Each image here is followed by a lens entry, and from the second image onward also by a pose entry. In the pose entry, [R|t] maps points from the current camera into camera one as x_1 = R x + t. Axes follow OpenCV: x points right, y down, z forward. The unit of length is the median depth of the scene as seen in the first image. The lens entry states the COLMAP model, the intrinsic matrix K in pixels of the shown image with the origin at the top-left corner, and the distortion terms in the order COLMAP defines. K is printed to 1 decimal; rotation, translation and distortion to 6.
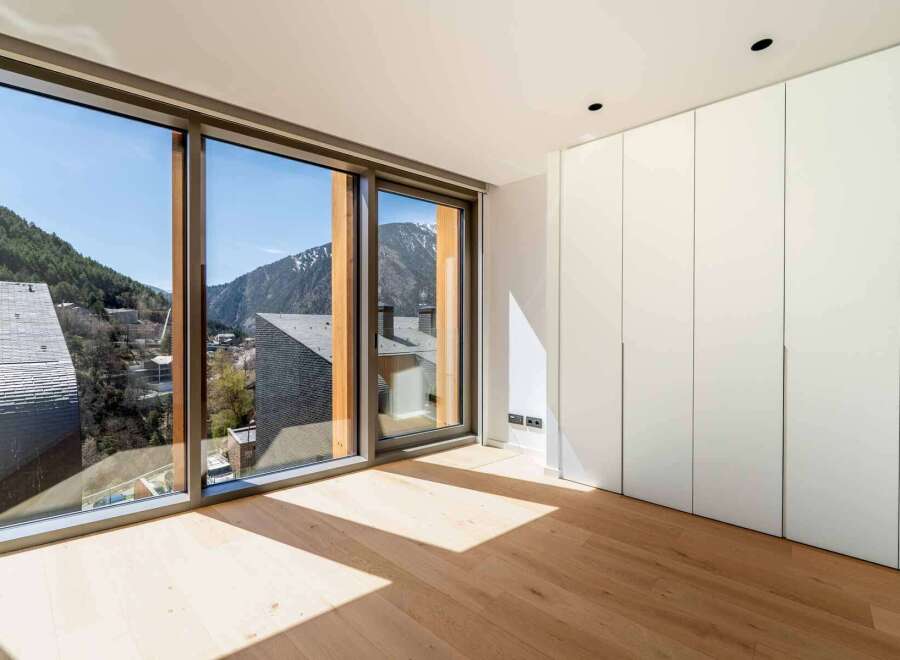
lens RADIAL K [[421.5, 0, 459.7], [0, 421.5, 334.6], [0, 0, 1]] dist [0.000622, -0.000196]
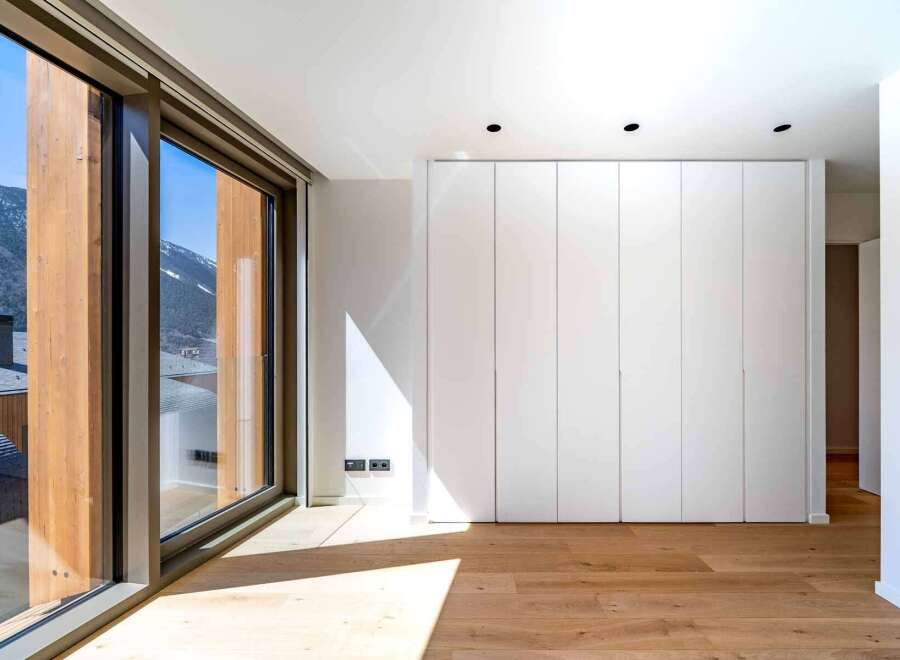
lens RADIAL K [[423.6, 0, 484.1], [0, 423.6, 345.3], [0, 0, 1]] dist [0.000520, -0.000557]
pose [[0.736957, 0.000506, 0.675939, -0.245264], [0.011884, 0.999835, -0.013705, -0.020241], [-0.675835, 0.018133, 0.736830, 0.215768]]
